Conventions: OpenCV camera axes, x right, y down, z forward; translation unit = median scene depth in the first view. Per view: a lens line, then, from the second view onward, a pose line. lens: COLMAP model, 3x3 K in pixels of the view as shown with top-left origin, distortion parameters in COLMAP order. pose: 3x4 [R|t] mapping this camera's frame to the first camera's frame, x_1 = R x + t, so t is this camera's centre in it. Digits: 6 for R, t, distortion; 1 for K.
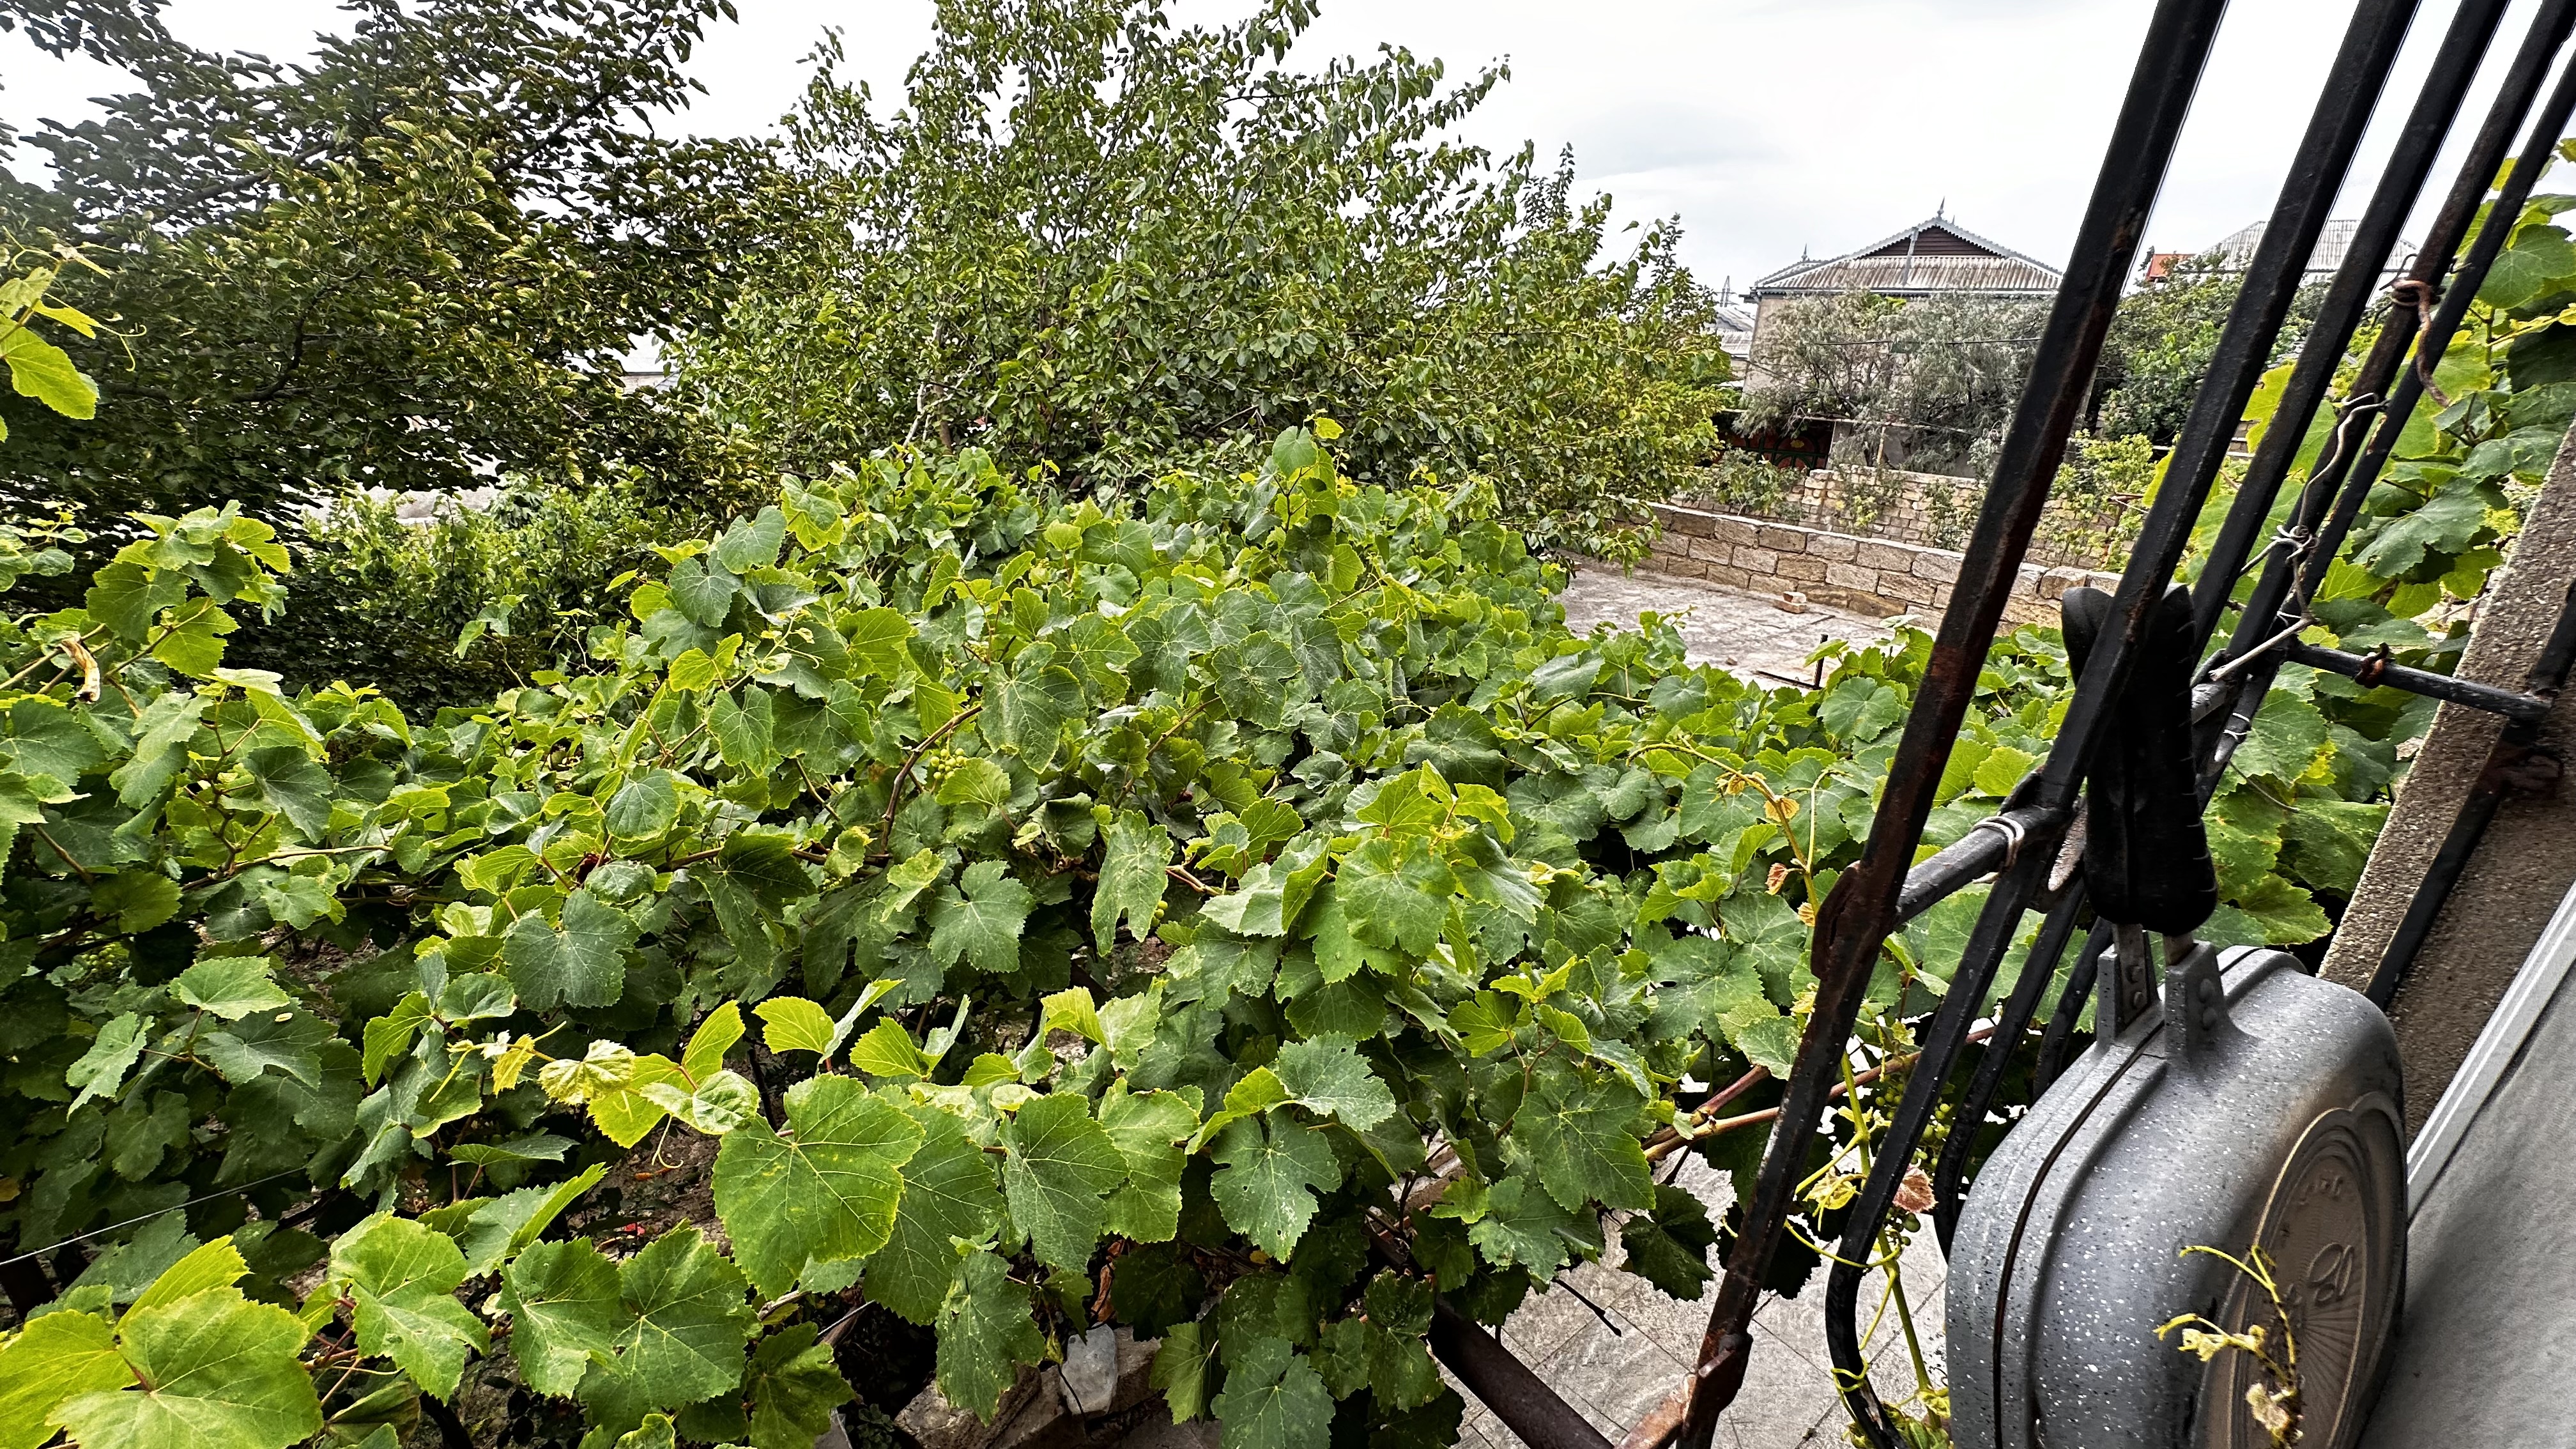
lens RADIAL K [[1028.8, 0, 1290.6], [0, 1028.8, 727.6], [0, 0, 1]] dist [-0.001737, -0.000895]
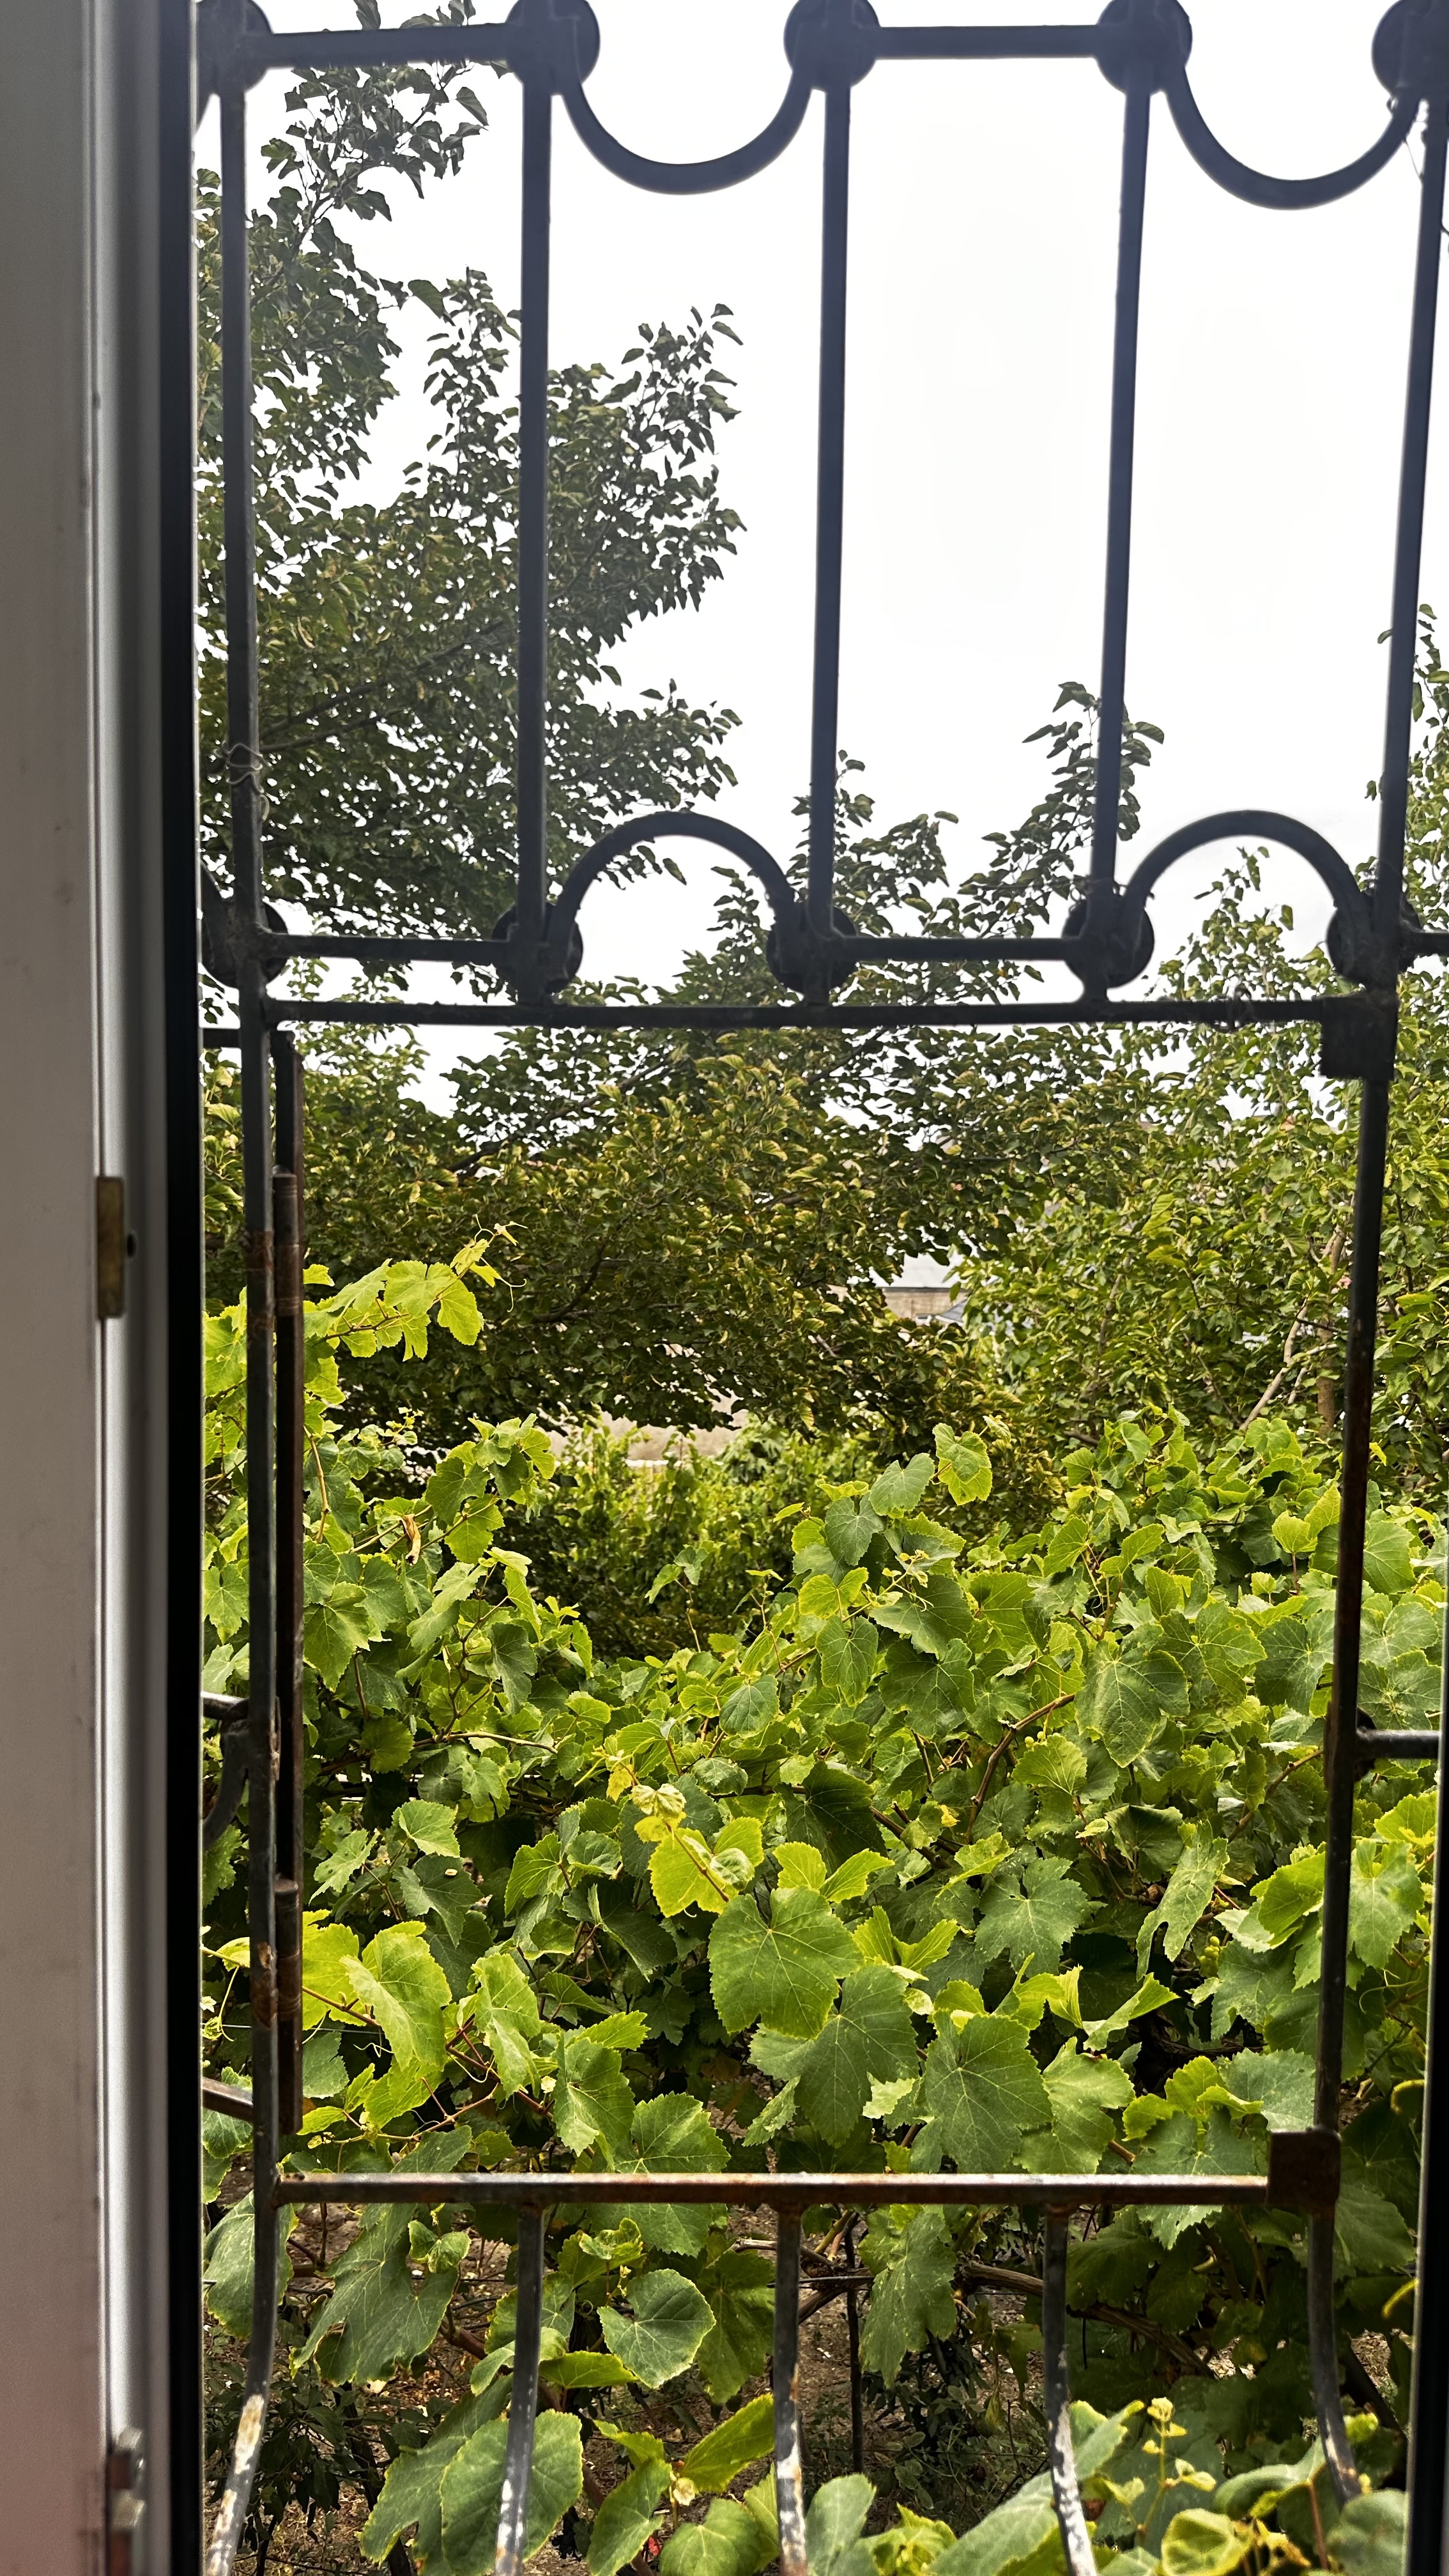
lens RADIAL K [[1768.7, 0, 723.7], [0, 1768.7, 1287.8], [0, 0, 1]] dist [0.041068, 0.000900]
pose [[0.791071, 0.019185, -0.611423, 0.102844], [-0.221435, 0.940706, -0.256981, 0.031242], [0.570239, 0.338681, 0.748413, -0.120690]]
